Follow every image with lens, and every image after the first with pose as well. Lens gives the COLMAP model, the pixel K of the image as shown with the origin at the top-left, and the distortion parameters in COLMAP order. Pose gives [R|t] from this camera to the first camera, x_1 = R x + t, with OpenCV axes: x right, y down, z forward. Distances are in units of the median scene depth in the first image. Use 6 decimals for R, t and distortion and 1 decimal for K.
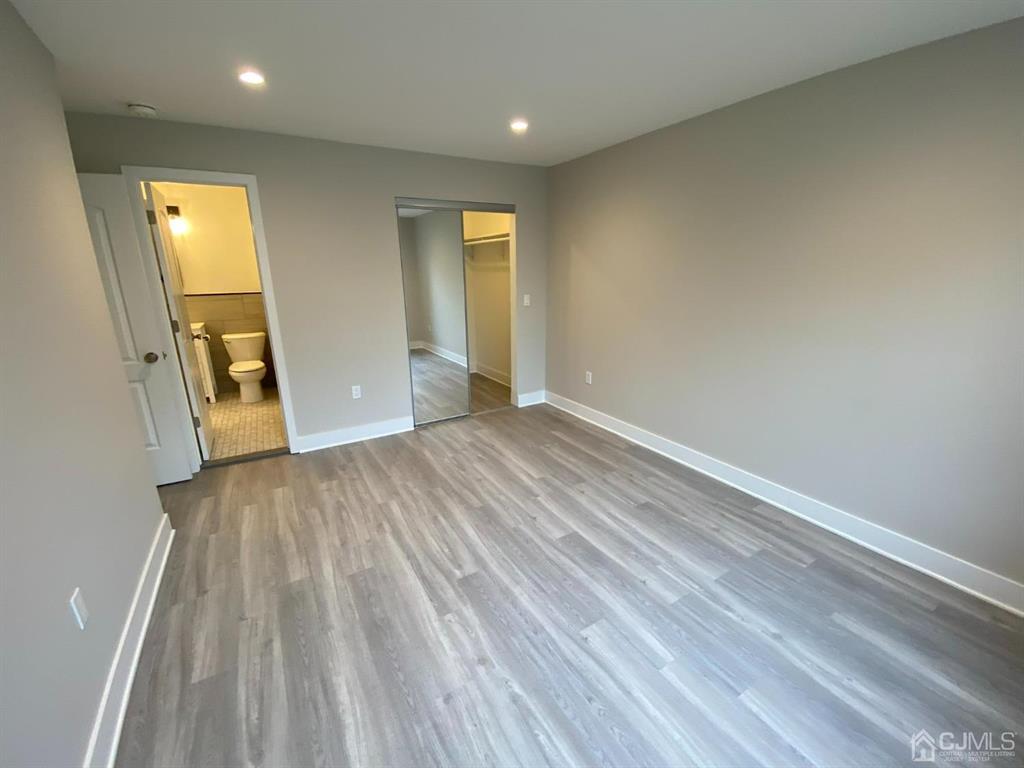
lens RADIAL K [[413.8, 0, 510.5], [0, 413.8, 386.0], [0, 0, 1]] dist [-0.002450, -0.010427]
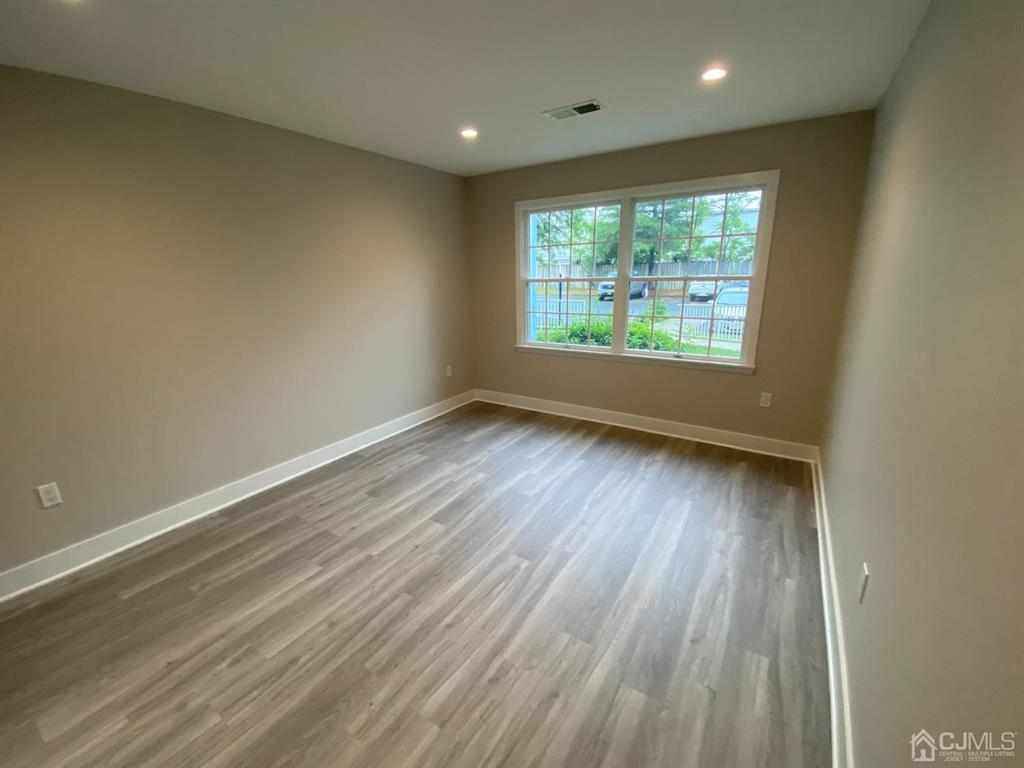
lens RADIAL K [[413.8, 0, 507.9], [0, 413.8, 383.3], [0, 0, 1]] dist [-0.002450, -0.010427]
pose [[-0.435093, -0.220506, 0.872967, -0.783124], [0.270844, 0.892590, 0.360453, -0.291078], [-0.858684, 0.393268, -0.328637, 1.023756]]
